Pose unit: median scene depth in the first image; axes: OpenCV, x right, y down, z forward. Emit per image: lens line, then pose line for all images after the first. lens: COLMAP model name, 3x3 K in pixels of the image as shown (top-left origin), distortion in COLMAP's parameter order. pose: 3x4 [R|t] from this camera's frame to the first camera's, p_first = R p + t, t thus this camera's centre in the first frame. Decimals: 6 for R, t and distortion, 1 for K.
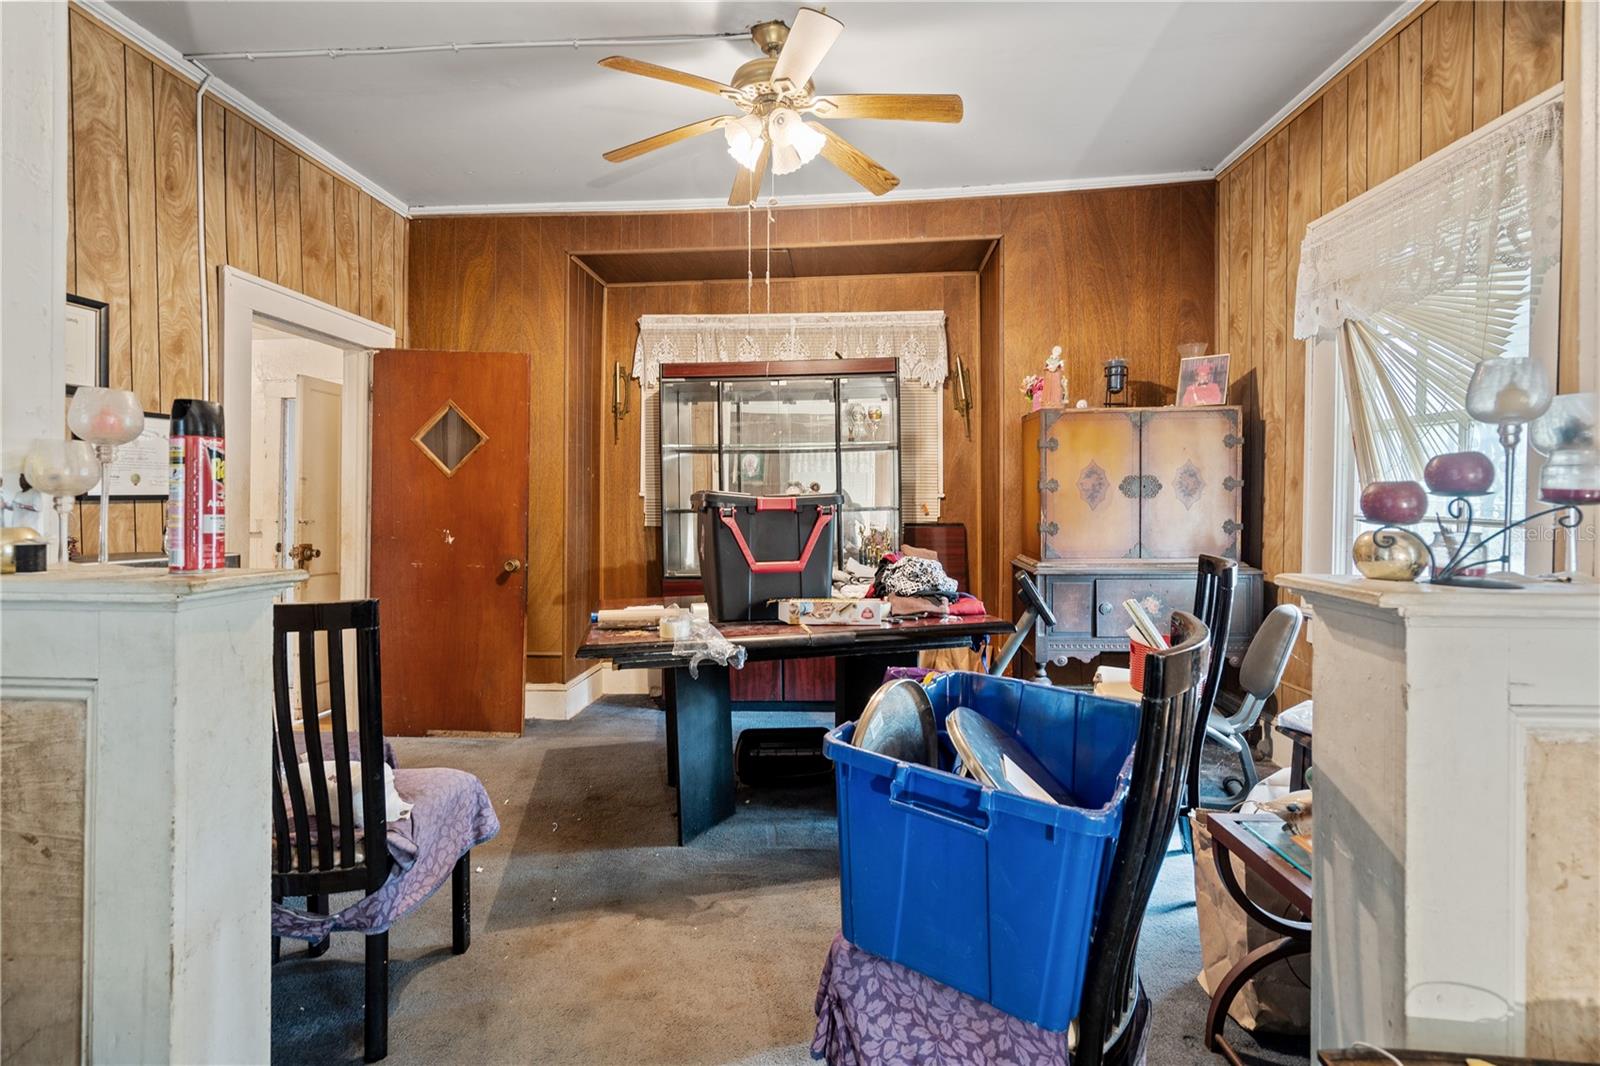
lens RADIAL K [[733.3, 0, 795.7], [0, 733.3, 518.4], [0, 0, 1]] dist [-0.000289, 0.000314]
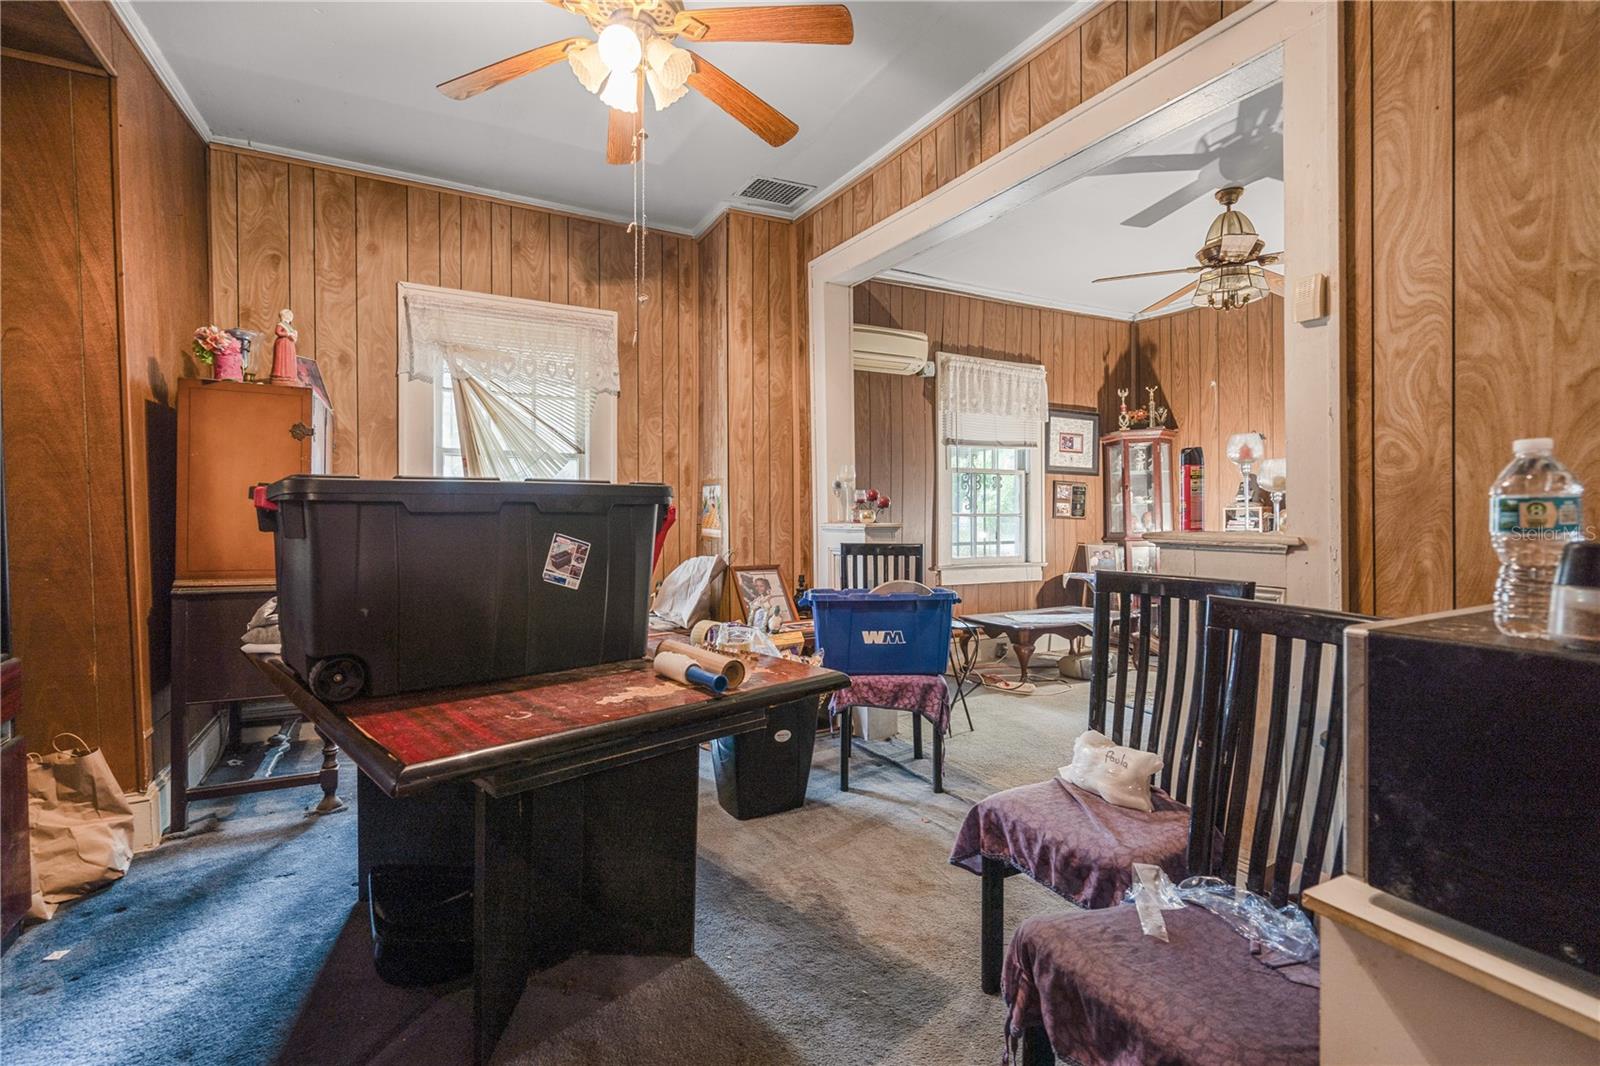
lens RADIAL K [[746.7, 0, 799.2], [0, 746.7, 492.5], [0, 0, 1]] dist [-0.001383, 0.001849]
pose [[-0.529700, 0.007339, 0.848153, -0.661447], [0.016465, 0.999863, 0.001631, -0.027767], [-0.848025, 0.014829, -0.529748, 0.987508]]
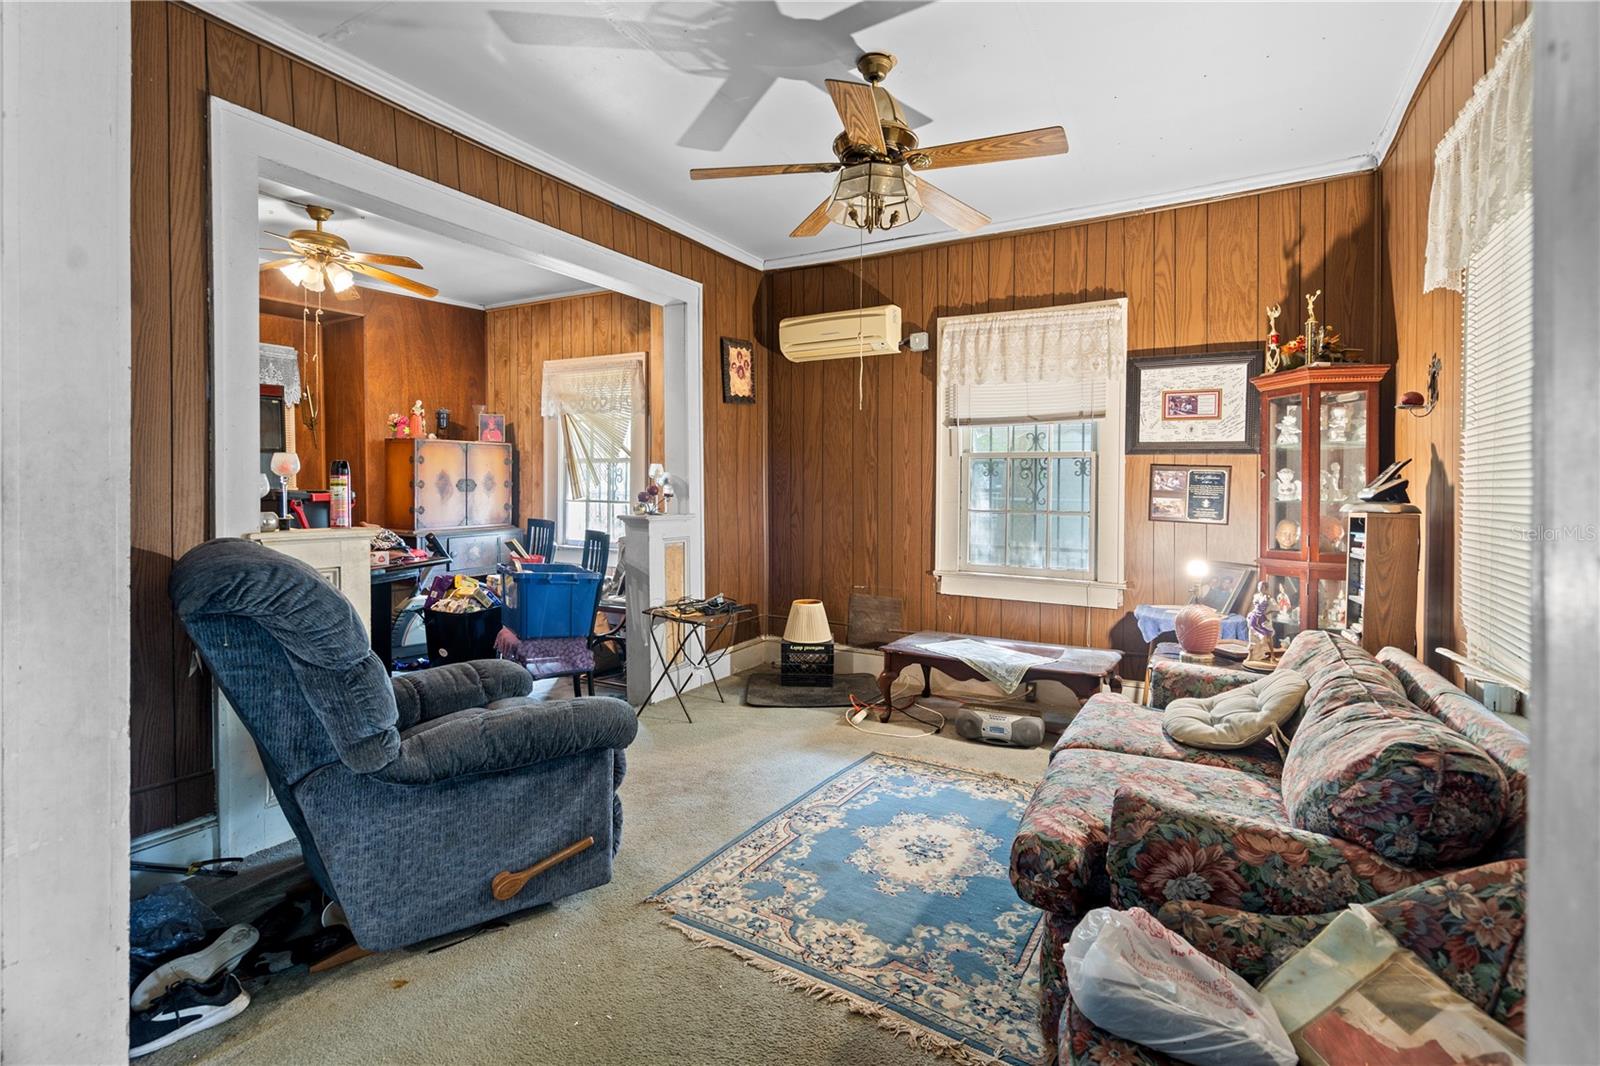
lens RADIAL K [[746.7, 0, 799.2], [0, 746.7, 492.5], [0, 0, 1]] dist [-0.001383, 0.001849]
pose [[0.438134, -0.003835, 0.898901, -0.802036], [0.019132, 0.999804, -0.005059, -0.001806], [-0.898706, 0.019415, 0.438122, -0.516526]]
